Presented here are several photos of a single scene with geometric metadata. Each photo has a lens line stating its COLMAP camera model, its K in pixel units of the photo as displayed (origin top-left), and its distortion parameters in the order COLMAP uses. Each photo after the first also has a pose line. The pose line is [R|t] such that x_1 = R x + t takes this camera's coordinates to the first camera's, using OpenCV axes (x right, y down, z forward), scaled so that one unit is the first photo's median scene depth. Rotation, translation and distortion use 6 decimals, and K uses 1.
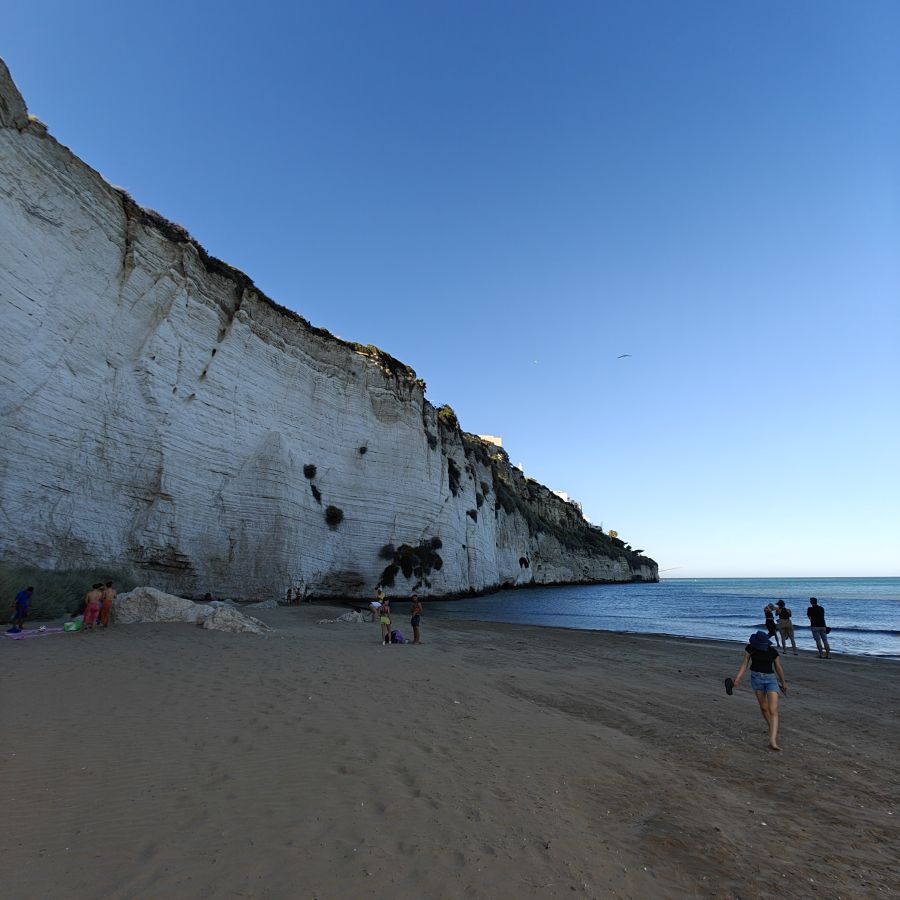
lens RADIAL K [[506.4, 0, 441.7], [0, 506.4, 448.8], [0, 0, 1]] dist [0.015361, 0.011228]
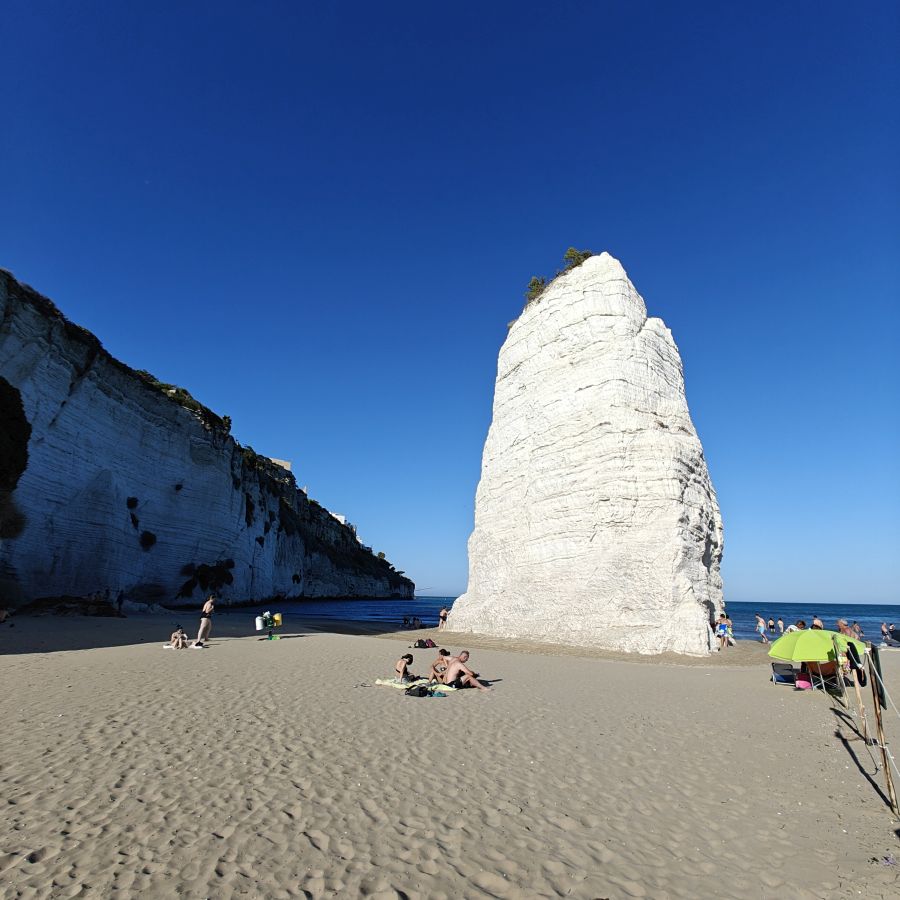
lens RADIAL K [[506.4, 0, 449.0], [0, 506.4, 447.4], [0, 0, 1]] dist [0.015361, 0.011228]
pose [[0.903238, 0.139127, 0.405961, -0.074073], [-0.125735, 0.990271, -0.059623, -0.102532], [-0.410307, 0.002810, 0.911943, -0.421950]]
